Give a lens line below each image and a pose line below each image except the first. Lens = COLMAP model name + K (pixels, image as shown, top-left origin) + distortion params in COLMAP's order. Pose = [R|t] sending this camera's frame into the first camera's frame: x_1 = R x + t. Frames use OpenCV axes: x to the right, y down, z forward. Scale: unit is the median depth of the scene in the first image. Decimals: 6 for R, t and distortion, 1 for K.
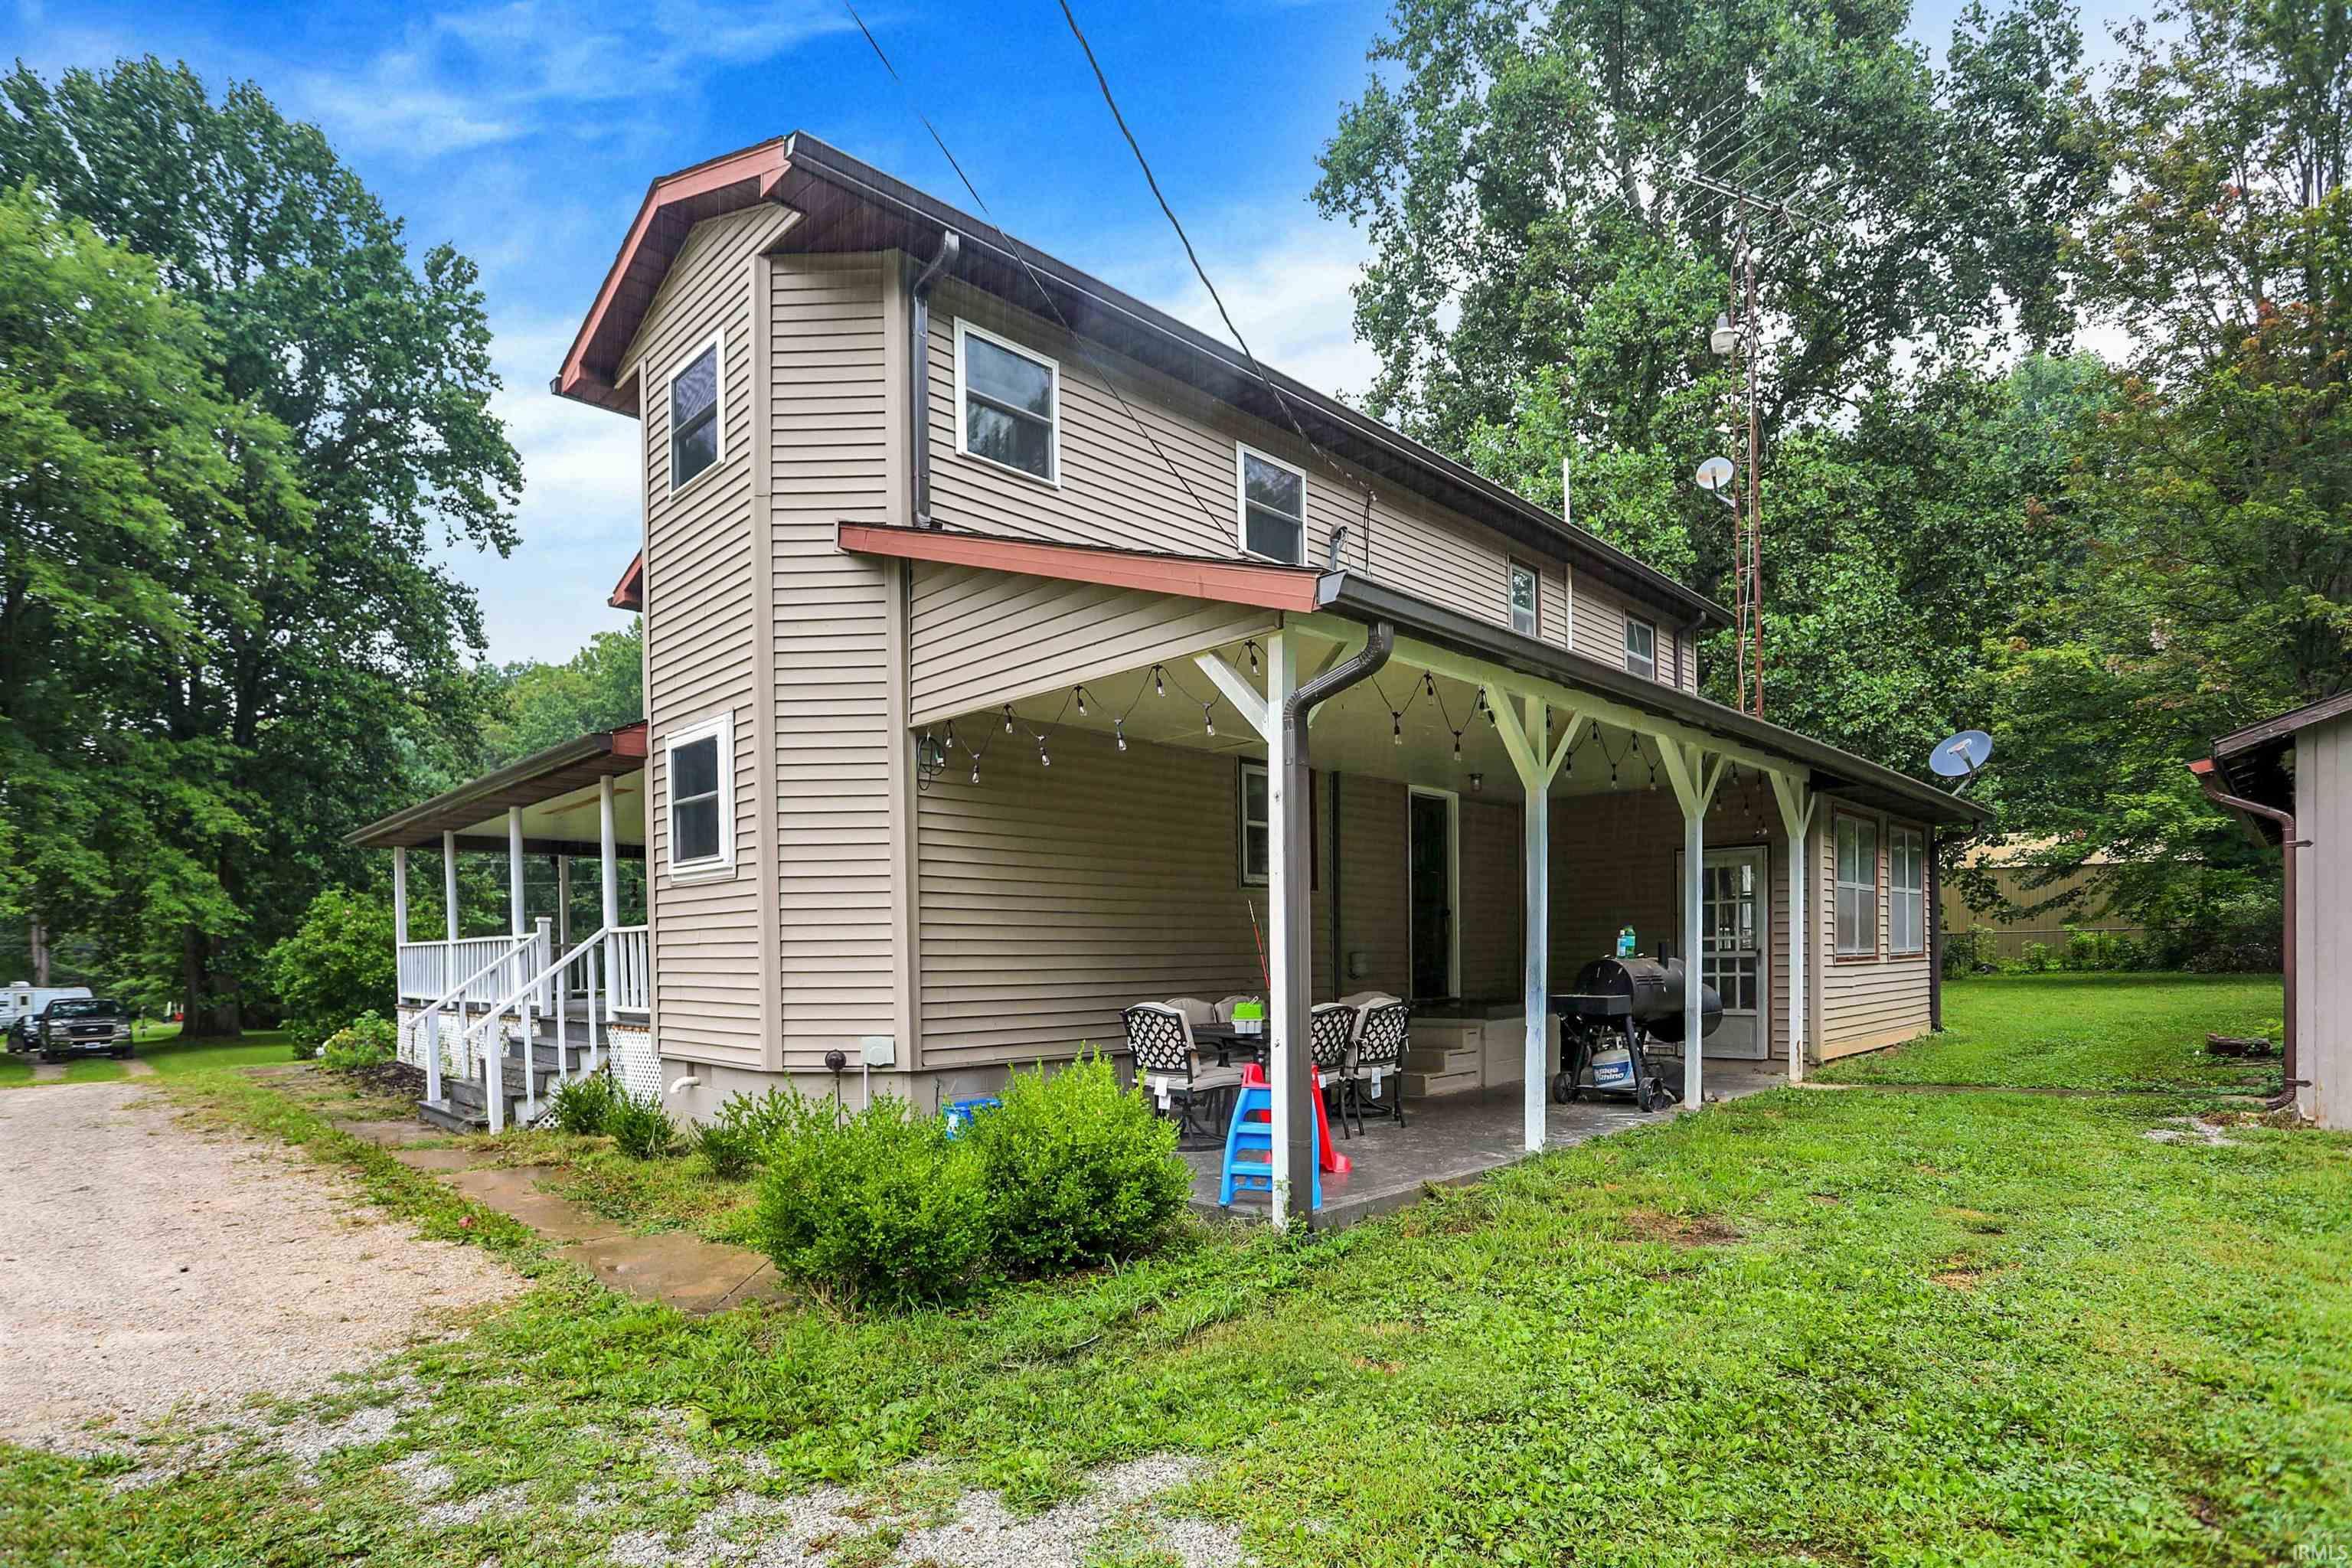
lens RADIAL K [[1203.7, 0, 1173.1], [0, 1203.7, 996.9], [0, 0, 1]] dist [-0.029504, 0.001204]
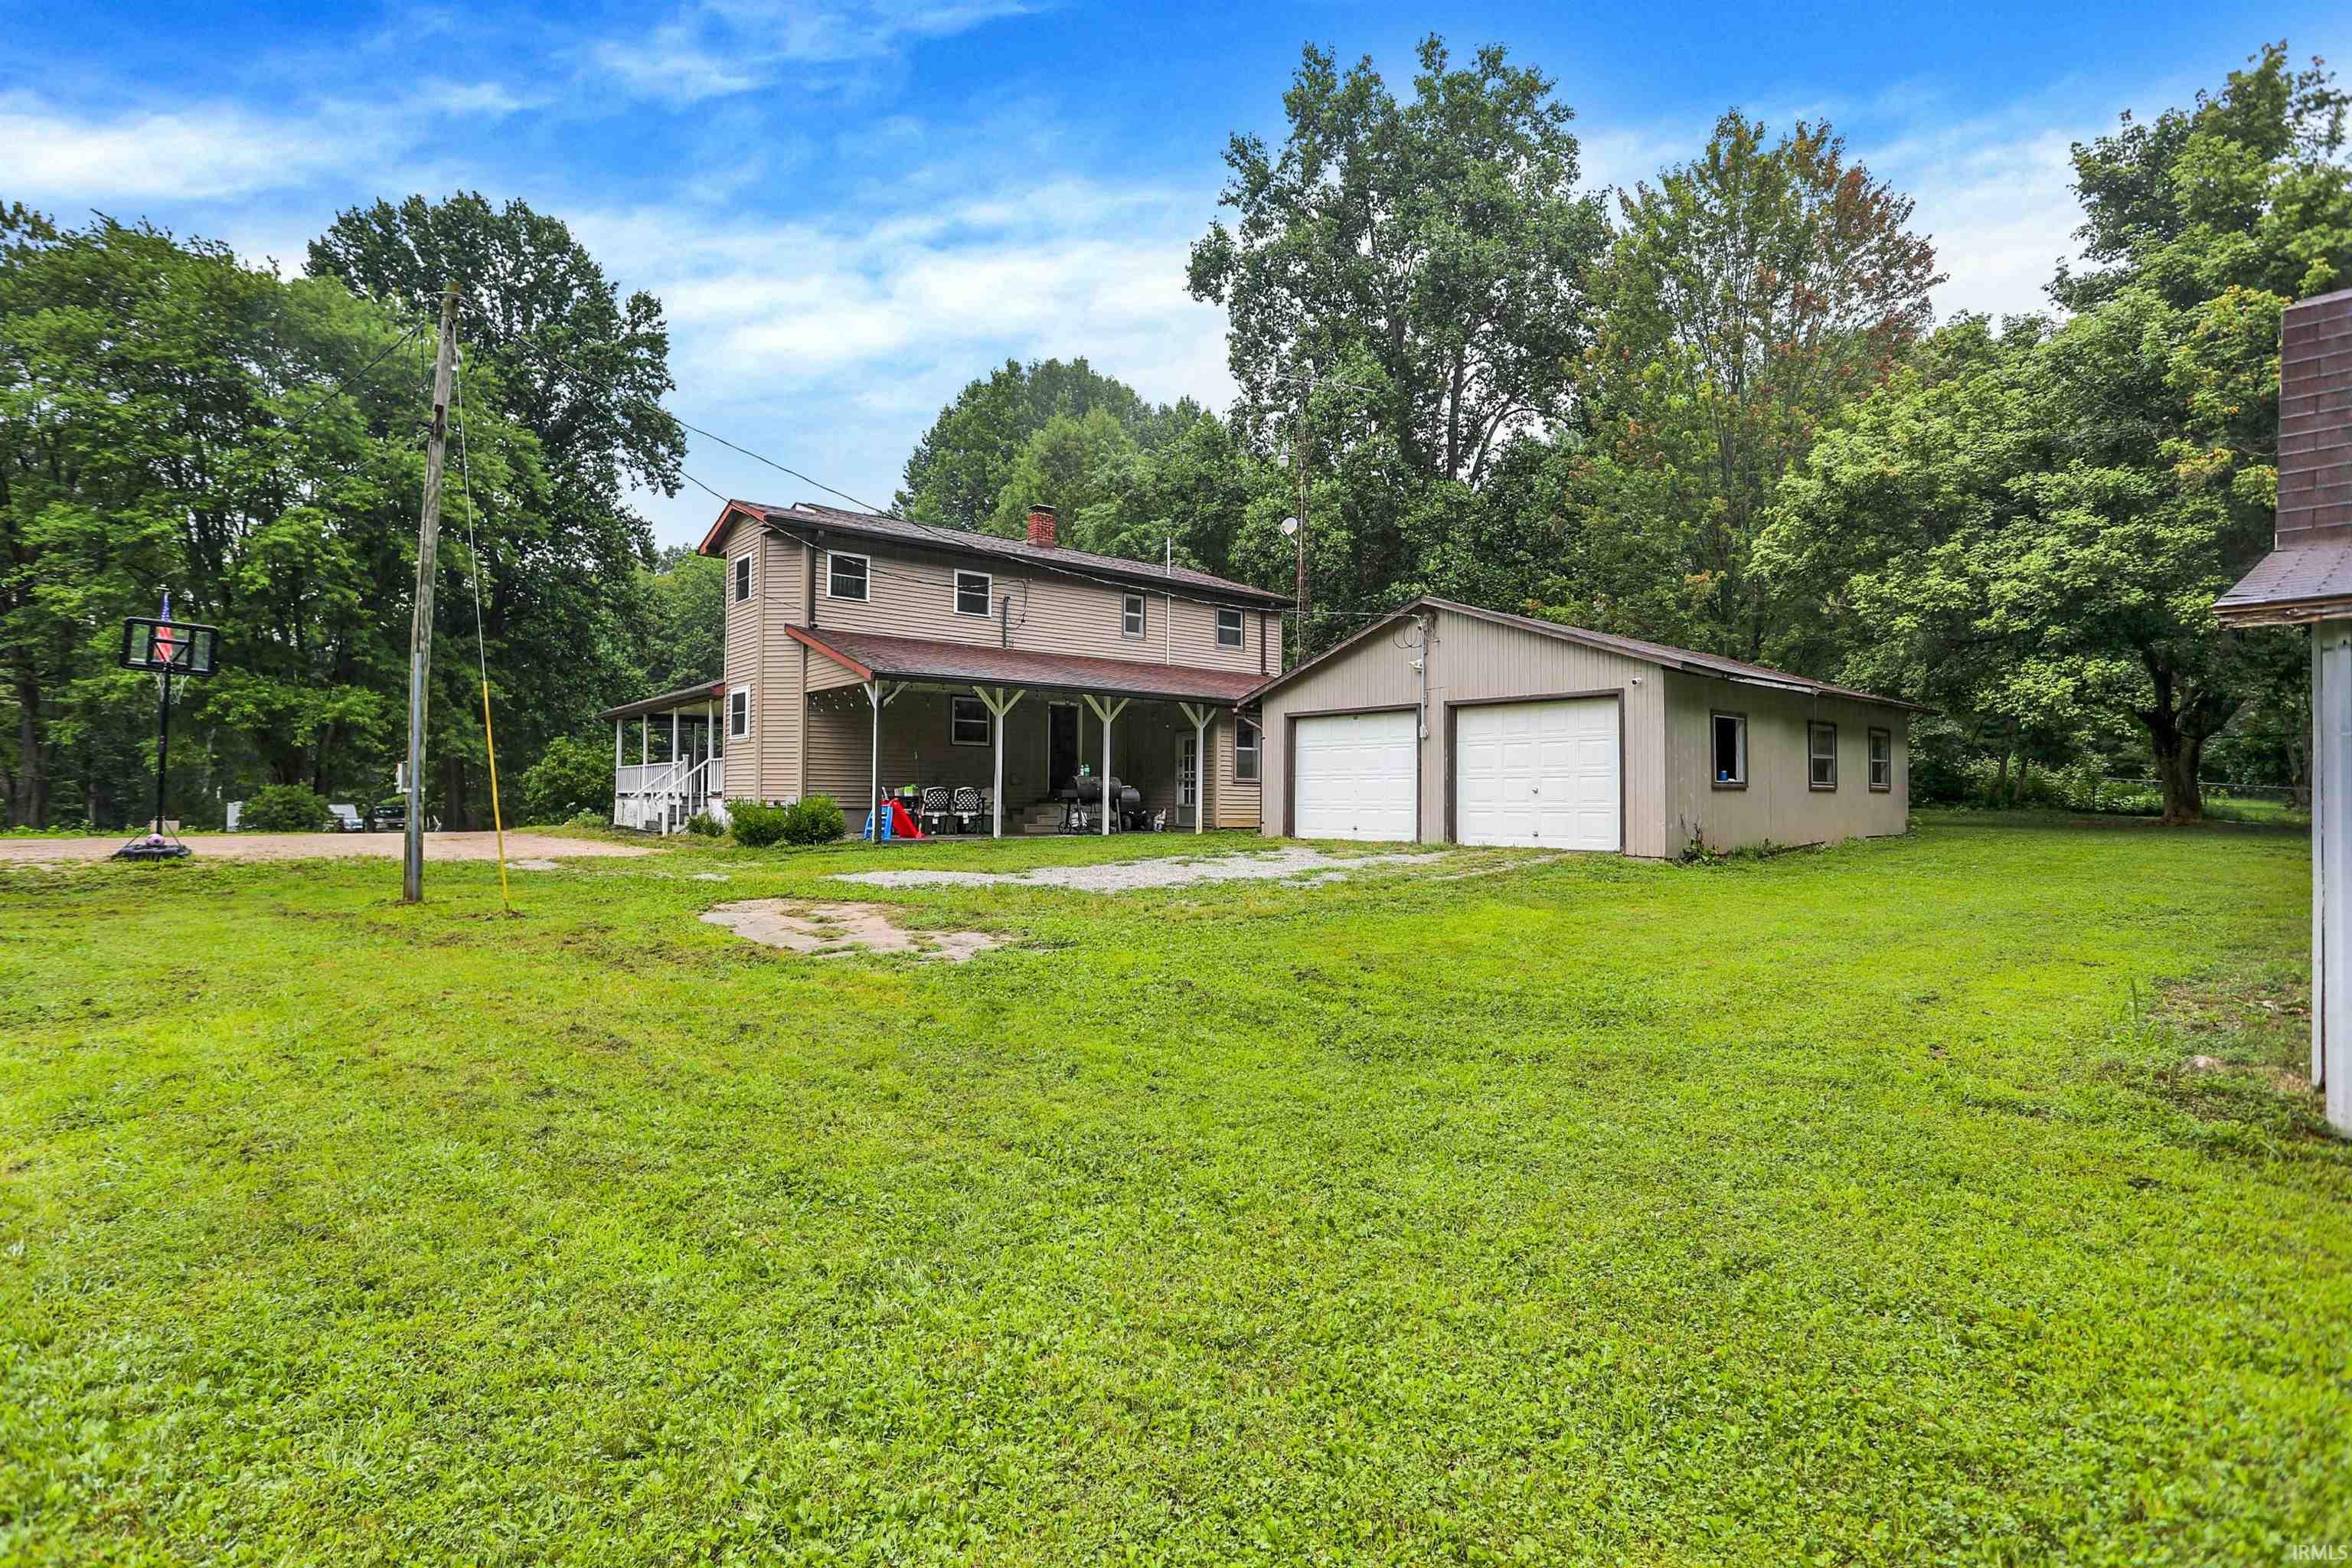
lens RADIAL K [[1219.2, 0, 1155.7], [0, 1219.2, 778.2], [0, 0, 1]] dist [-0.051960, 0.026783]
pose [[0.993284, 0.016647, -0.114499, 0.280108], [-0.023066, 0.998222, -0.054962, 0.037646], [0.113381, 0.057234, 0.991902, -0.529142]]
